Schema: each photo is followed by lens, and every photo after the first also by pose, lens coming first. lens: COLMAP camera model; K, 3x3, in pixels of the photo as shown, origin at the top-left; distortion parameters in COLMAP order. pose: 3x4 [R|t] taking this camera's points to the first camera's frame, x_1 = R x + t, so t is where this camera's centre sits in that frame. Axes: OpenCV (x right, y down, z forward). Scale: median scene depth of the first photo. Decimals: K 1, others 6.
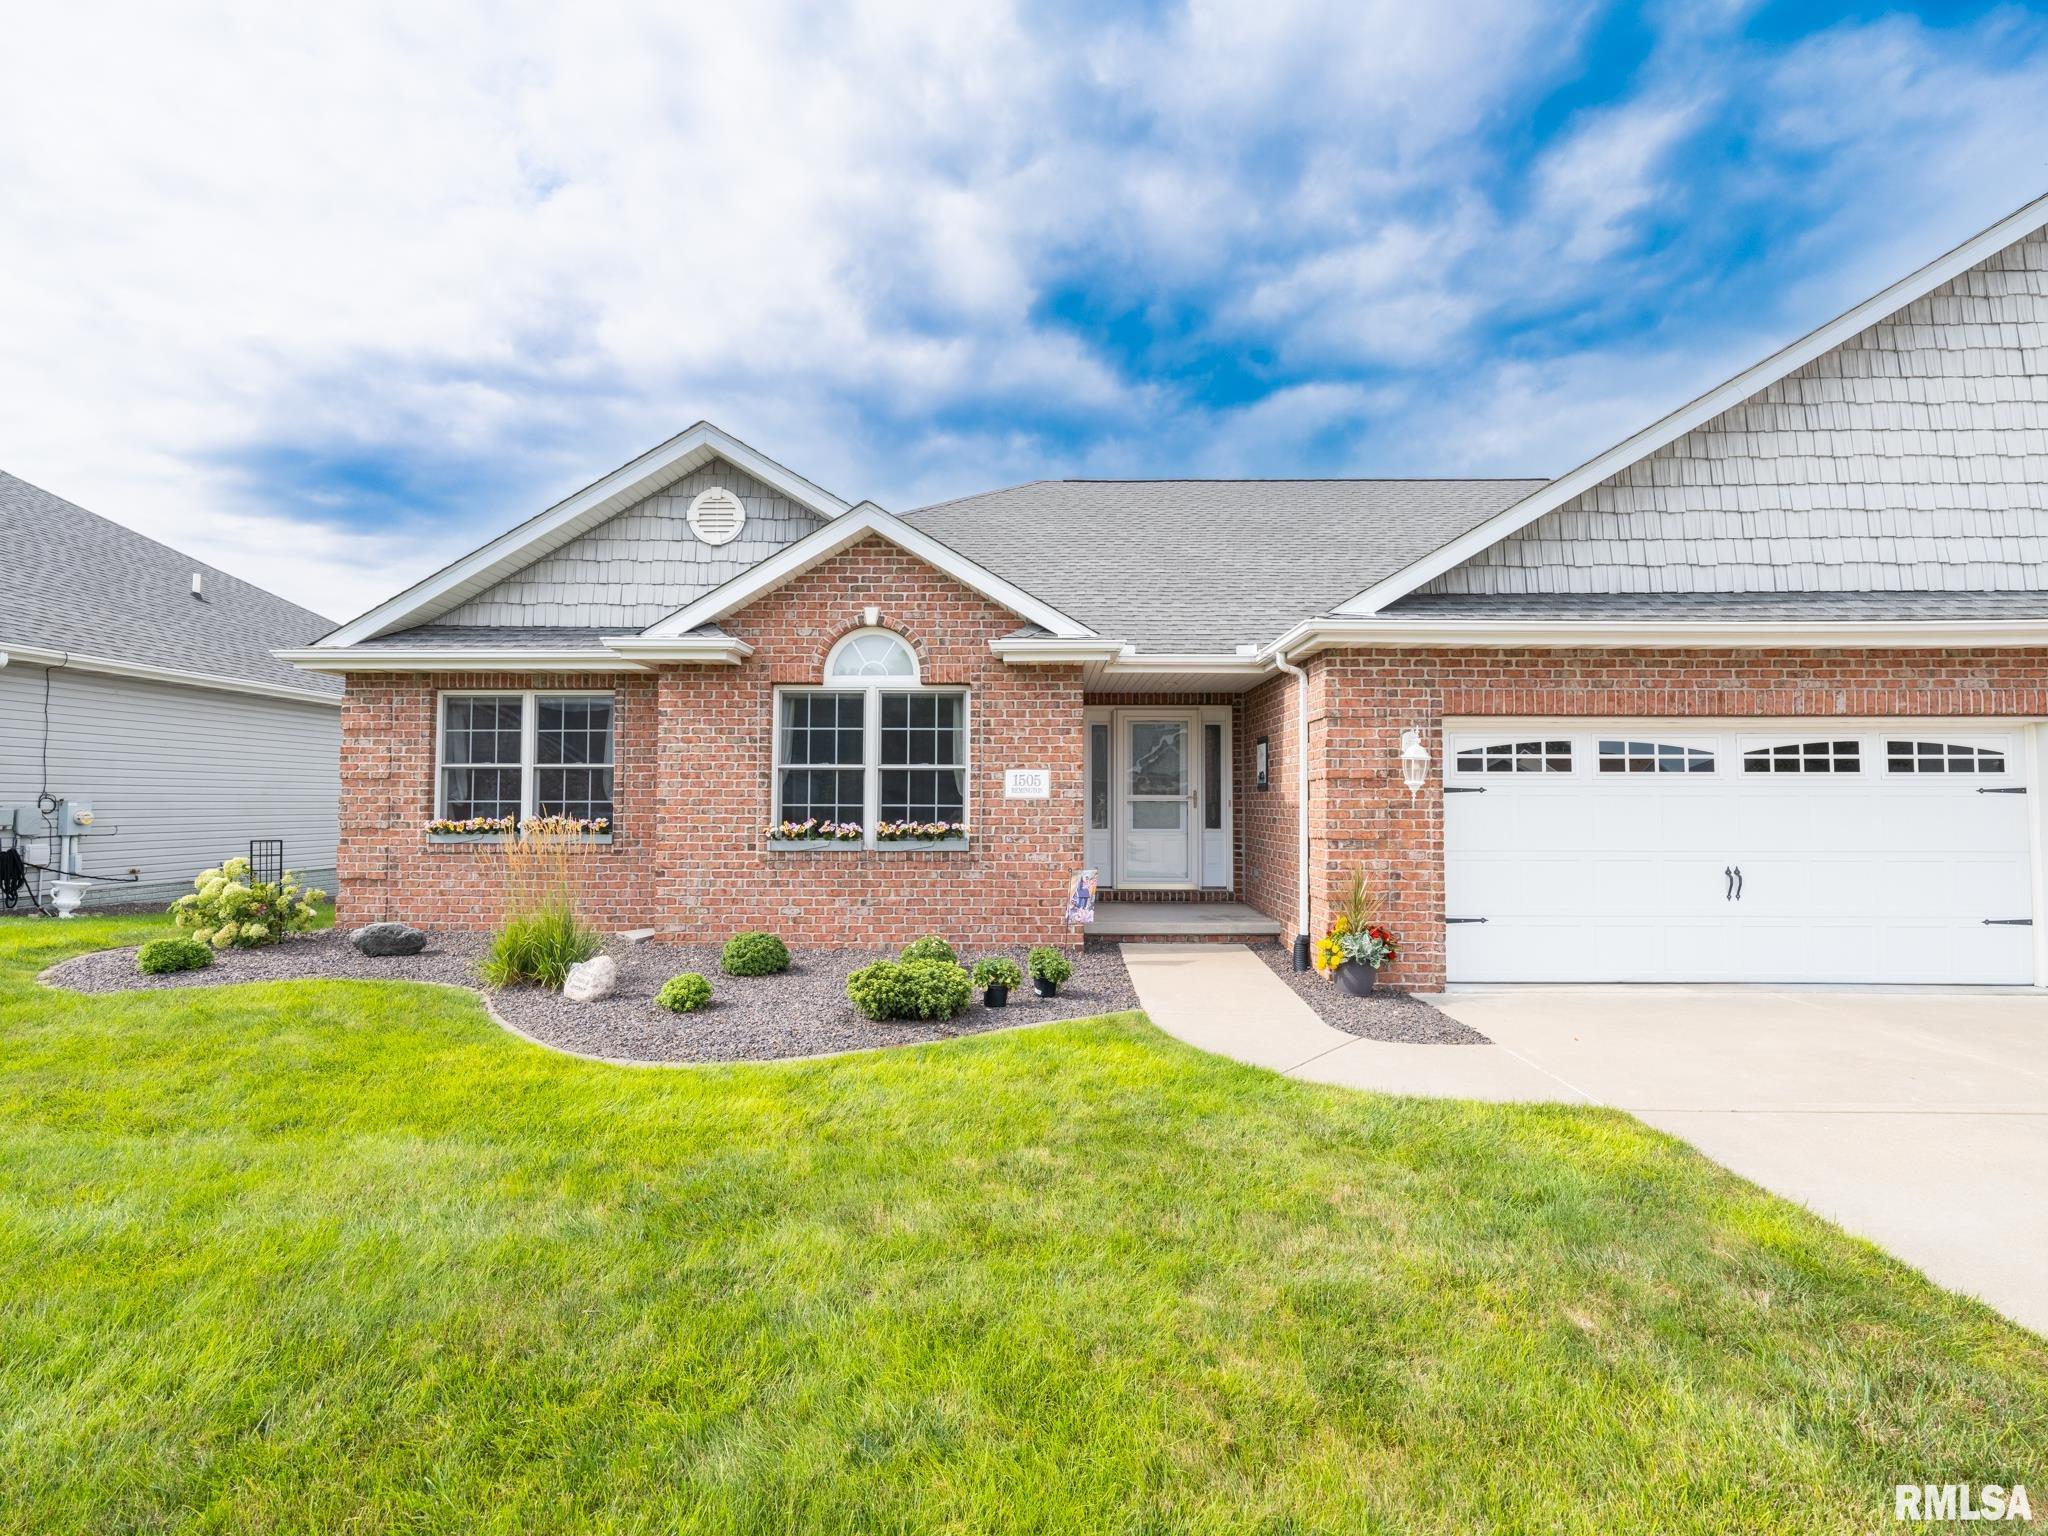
lens RADIAL K [[958.5, 0, 1028.9], [0, 958.5, 768.7], [0, 0, 1]] dist [0.000127, 0.000545]
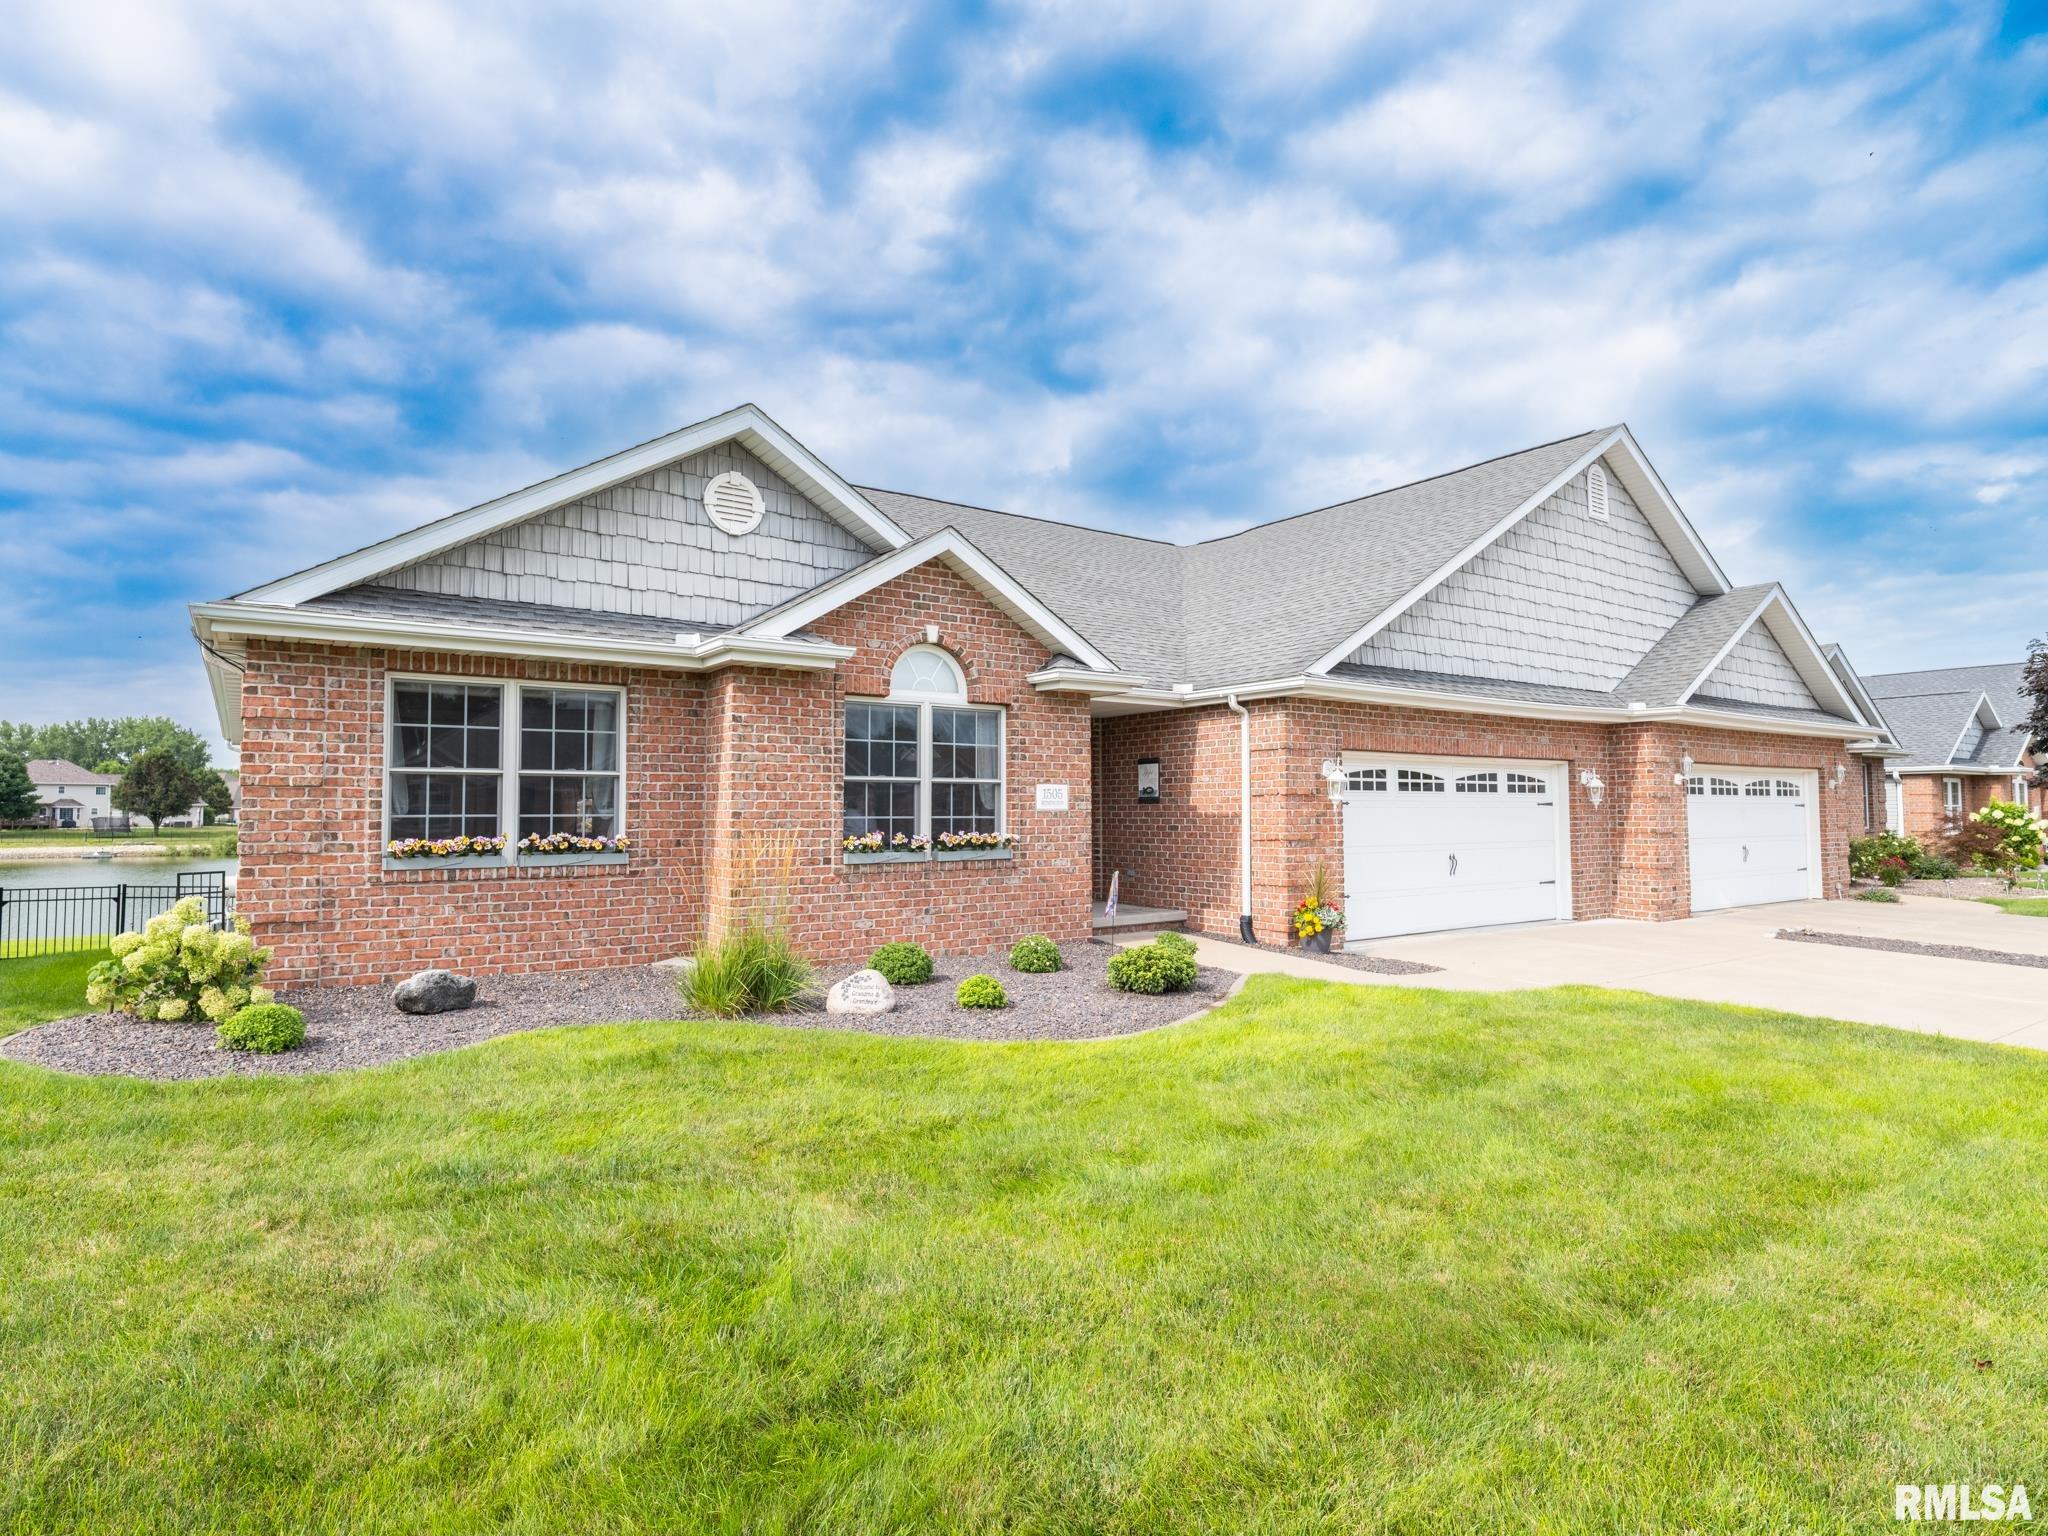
lens RADIAL K [[1092.5, 0, 1020.3], [0, 1092.5, 770.7], [0, 0, 1]] dist [0.008102, -0.000054]
pose [[0.810228, 0.018629, 0.585818, -0.774998], [-0.016026, 0.999825, -0.009630, -0.002168], [-0.585895, -0.001585, 0.810385, -0.010321]]
